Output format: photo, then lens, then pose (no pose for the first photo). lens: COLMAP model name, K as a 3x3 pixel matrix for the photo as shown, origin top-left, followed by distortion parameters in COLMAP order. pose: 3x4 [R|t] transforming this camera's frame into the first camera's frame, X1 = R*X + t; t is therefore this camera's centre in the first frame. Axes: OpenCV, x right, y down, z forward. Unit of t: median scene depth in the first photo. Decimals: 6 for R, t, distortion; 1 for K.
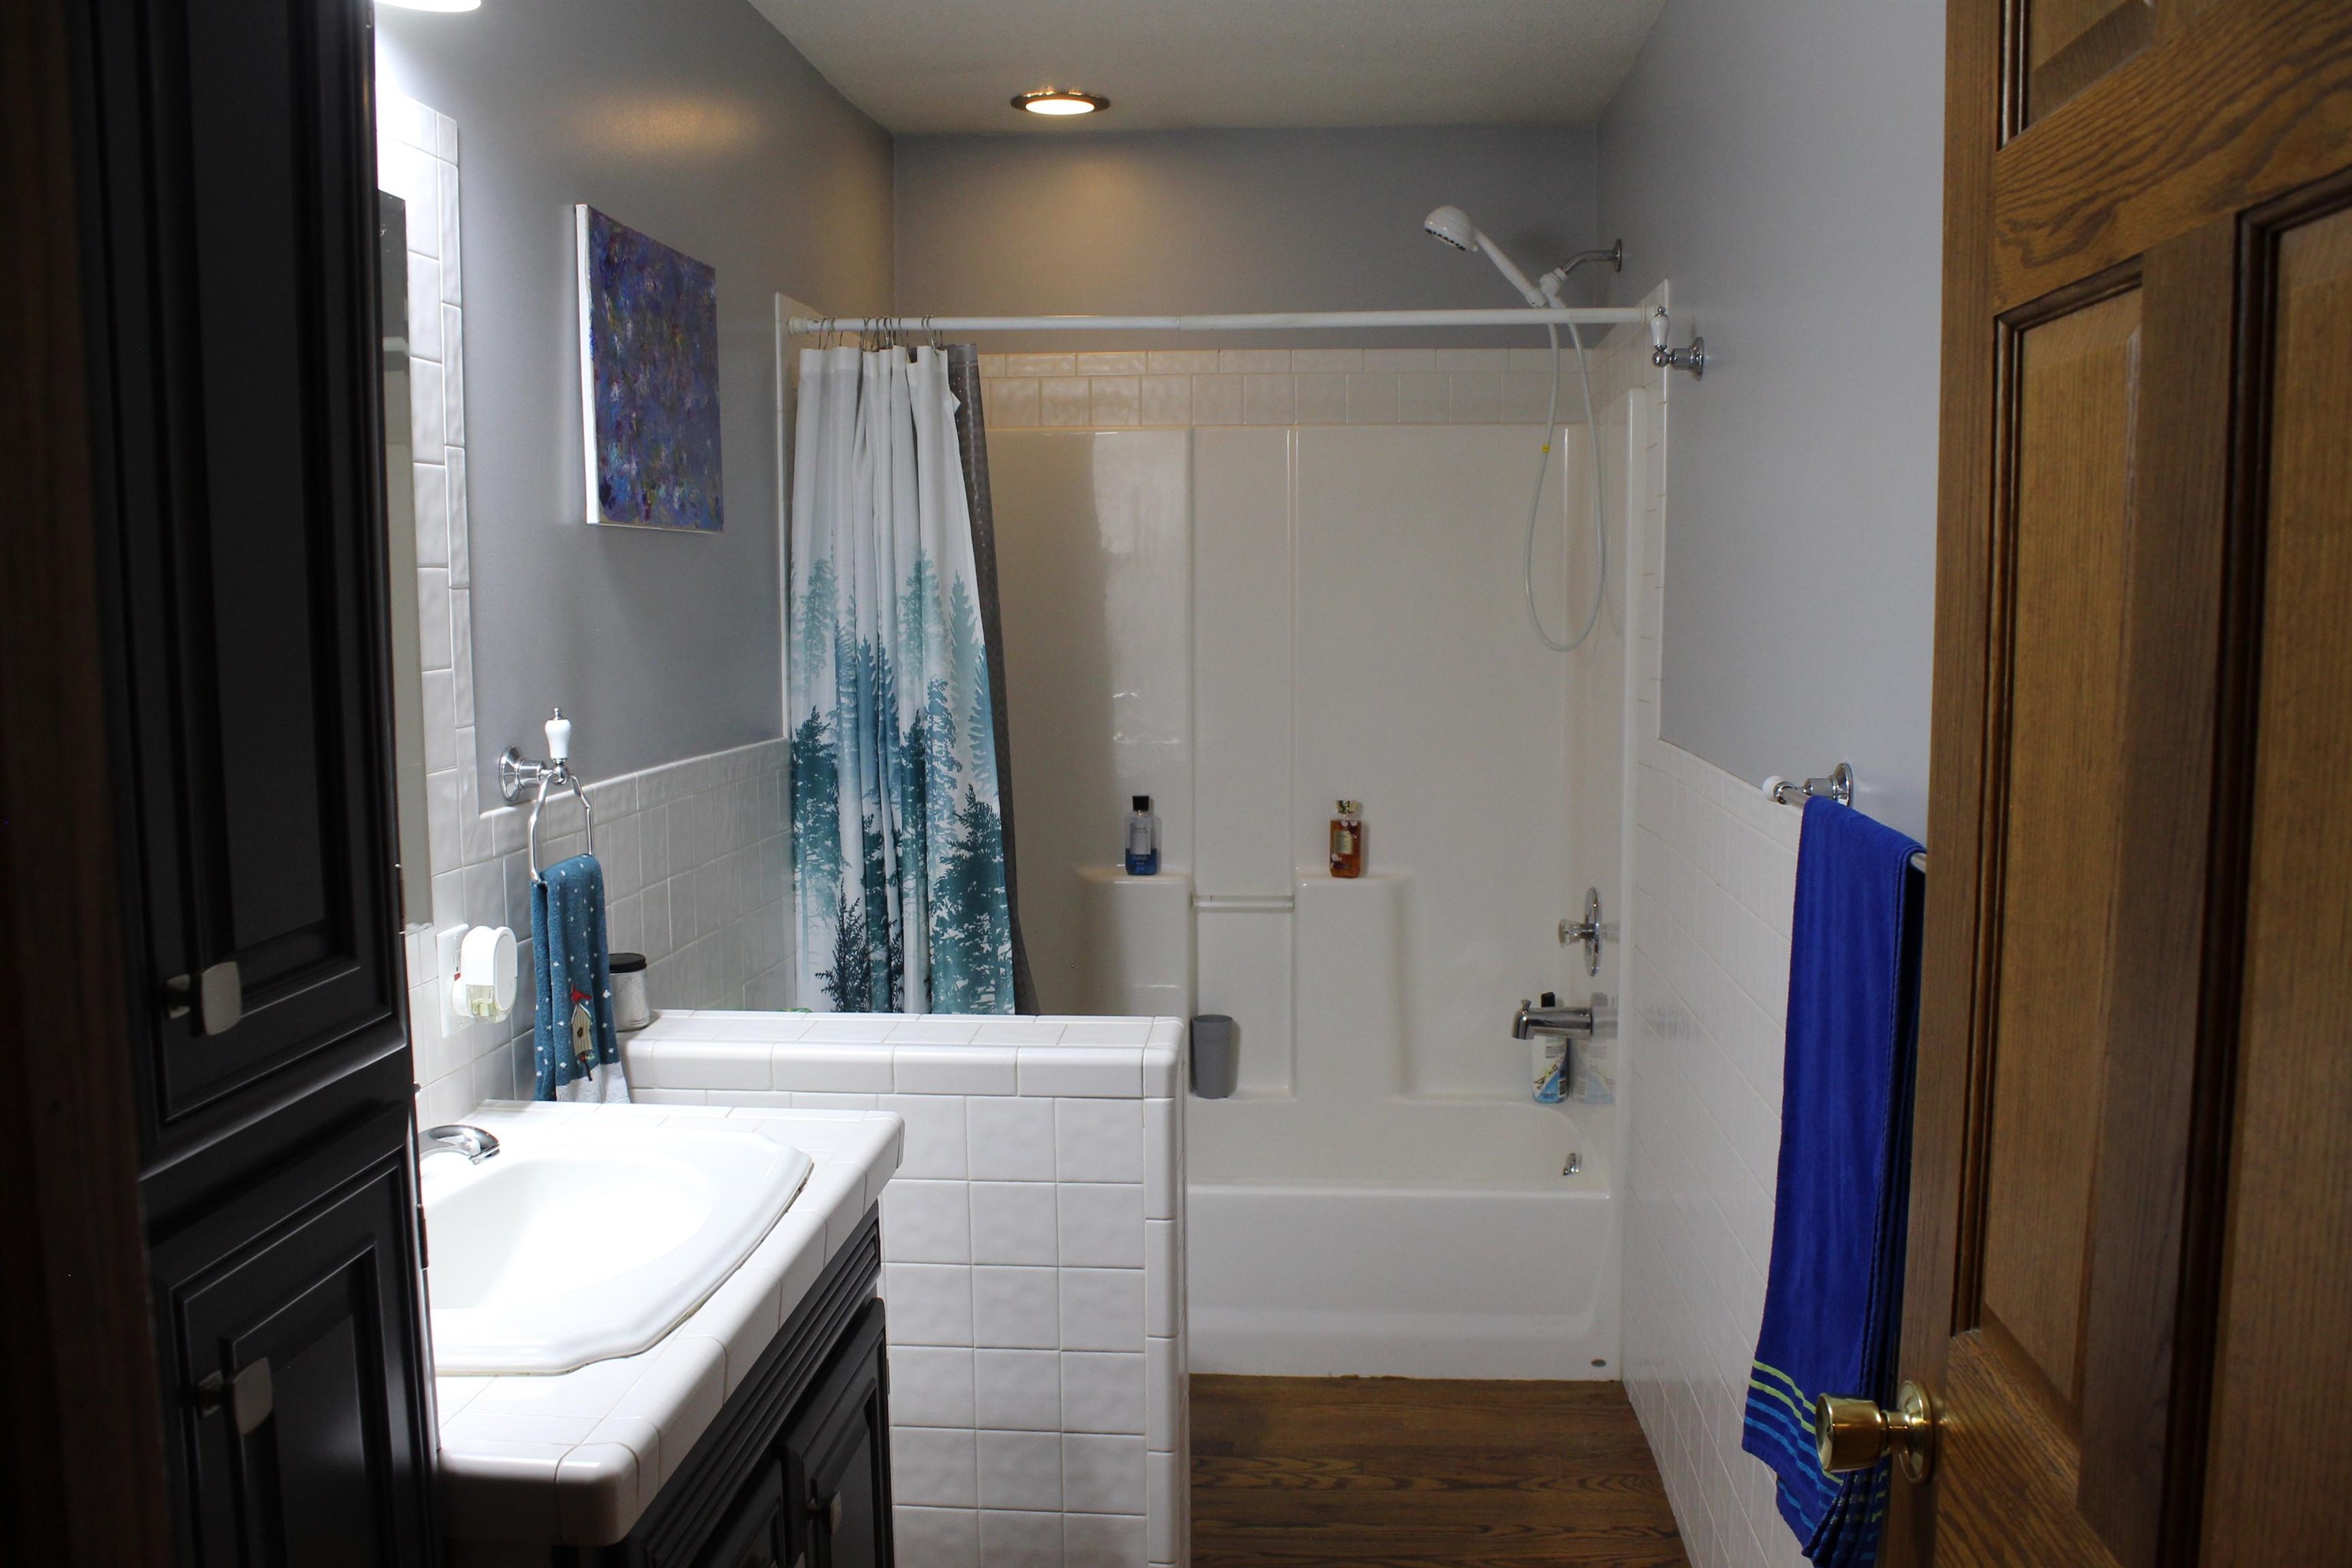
lens RADIAL K [[1952.1, 0, 1176.0], [0, 1952.1, 784.0], [0, 0, 1]] dist [-0.004599, 0.002504]
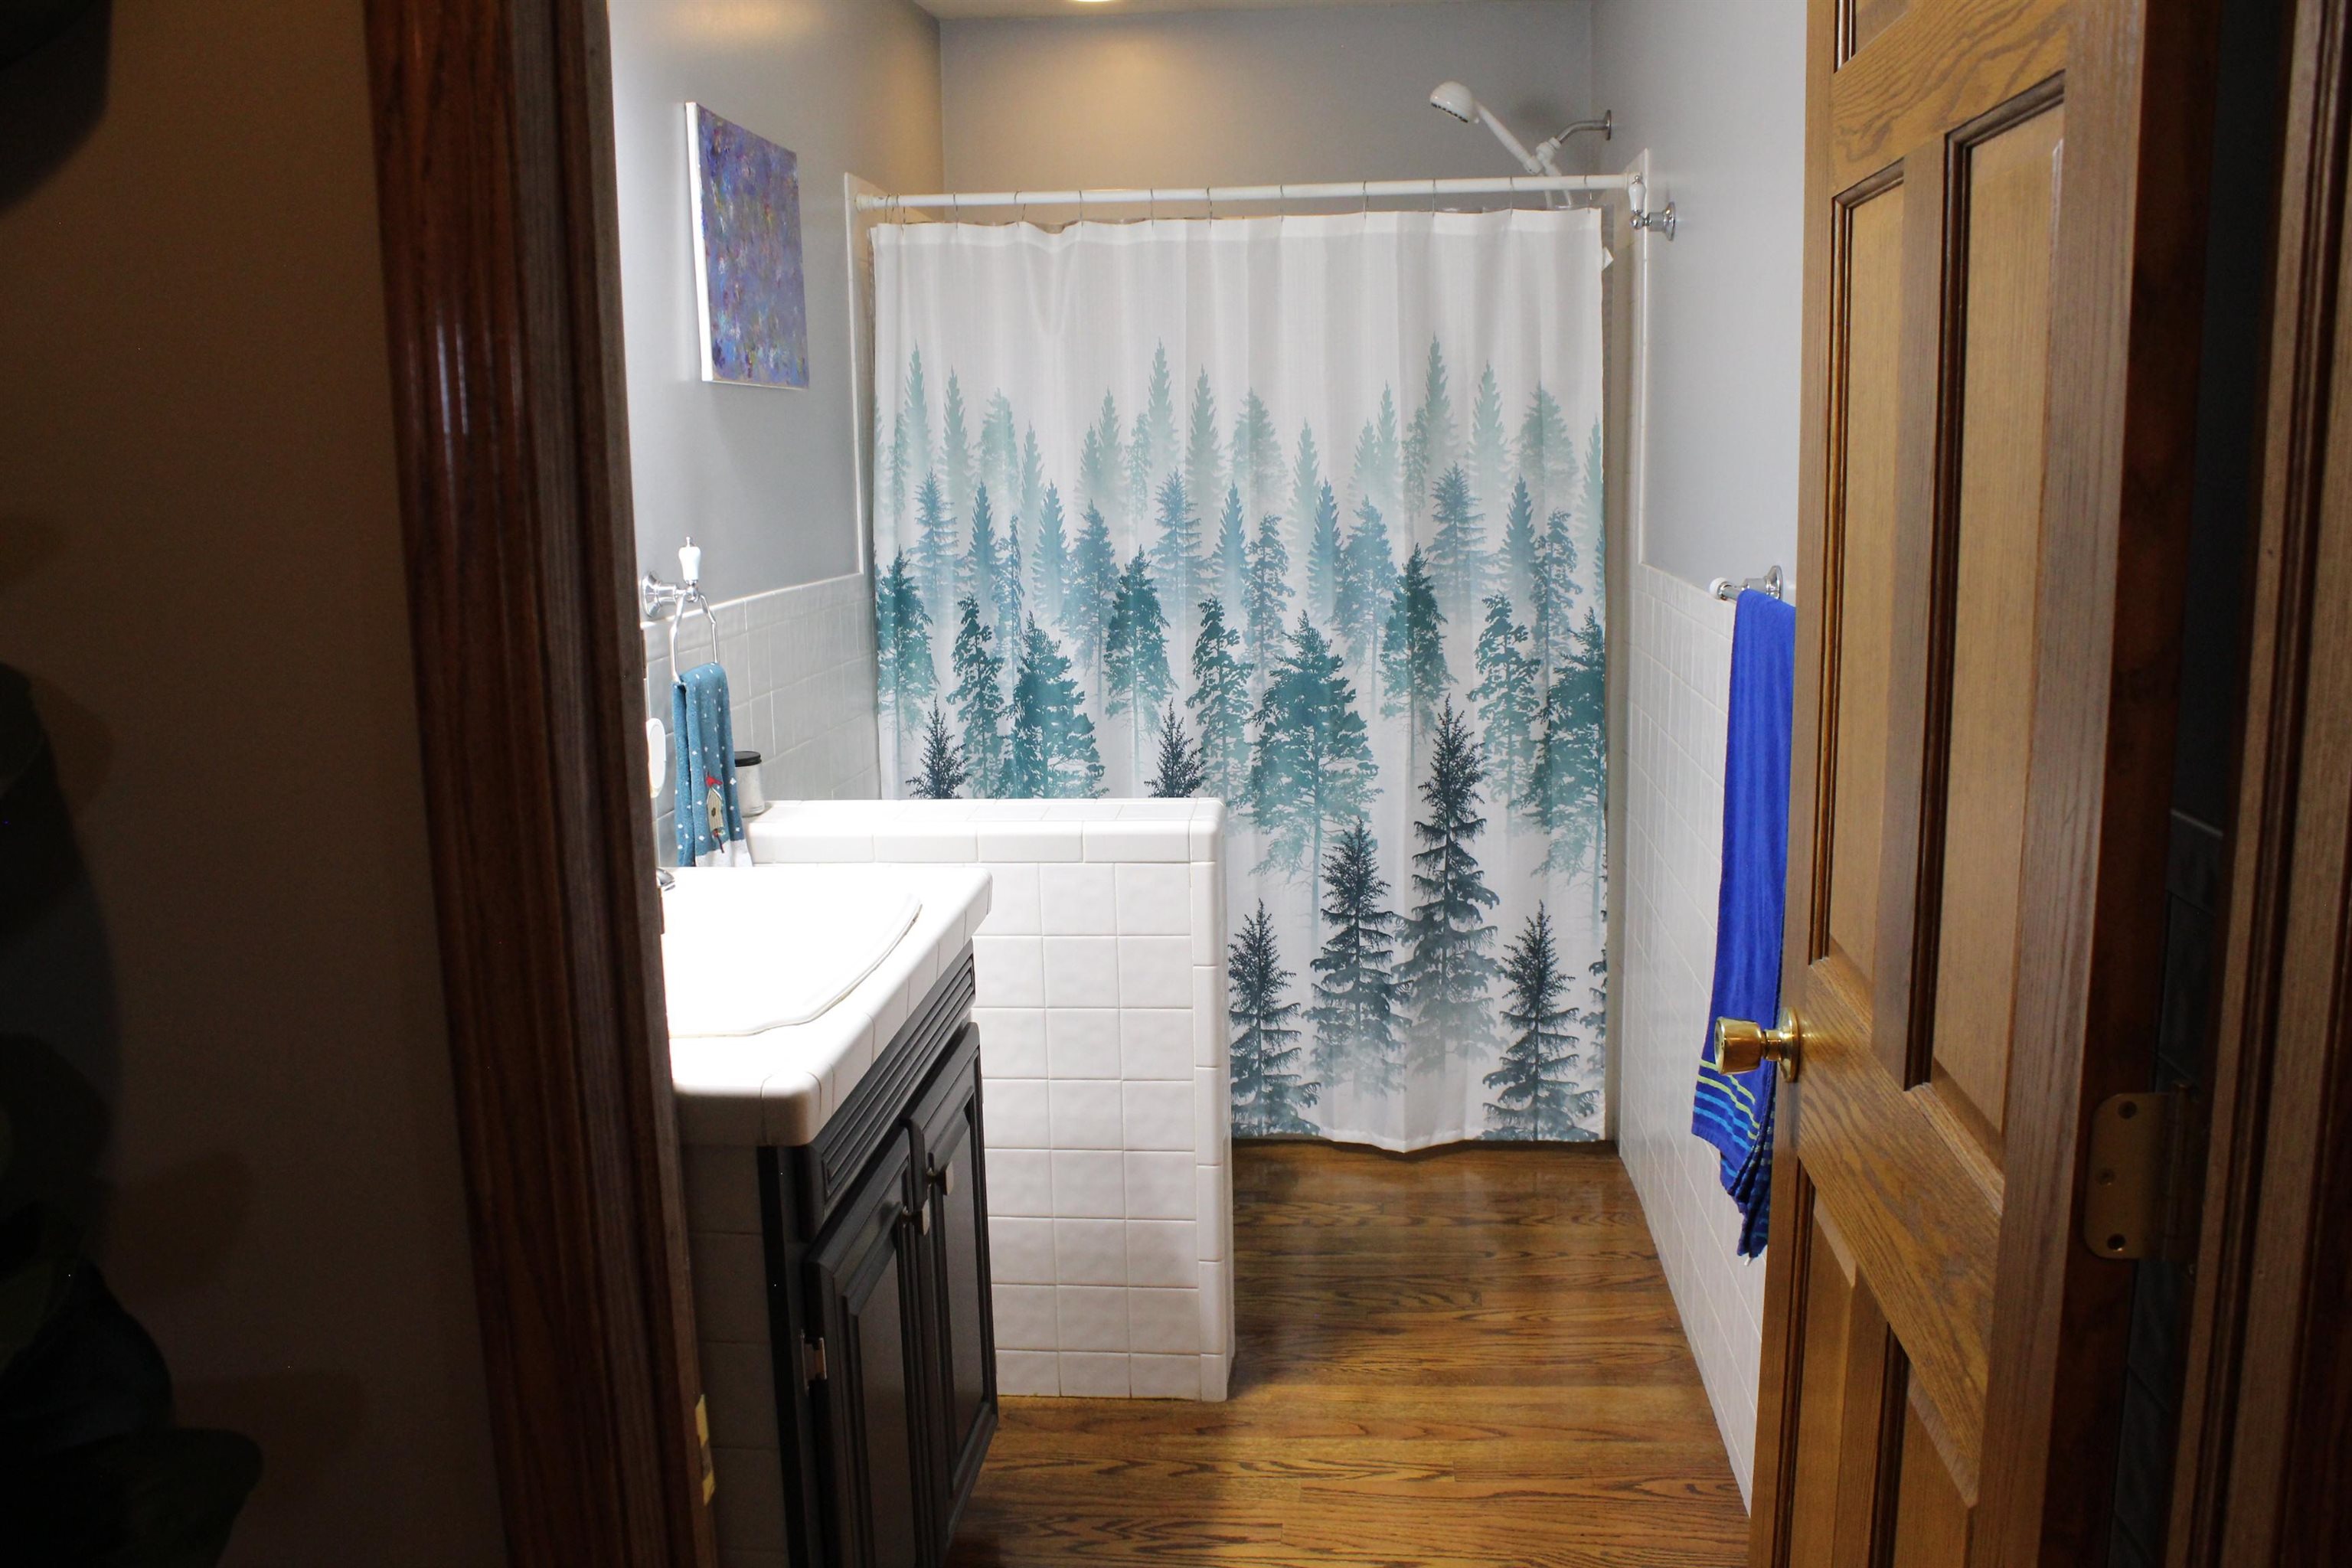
lens RADIAL K [[1955.7, 0, 1181.4], [0, 1955.7, 714.7], [0, 0, 1]] dist [0.005165, 0.000393]
pose [[0.999868, -0.012810, -0.010024, -0.008911], [0.013140, 0.999347, 0.033652, 0.031622], [0.009587, -0.033779, 0.999383, -0.178441]]
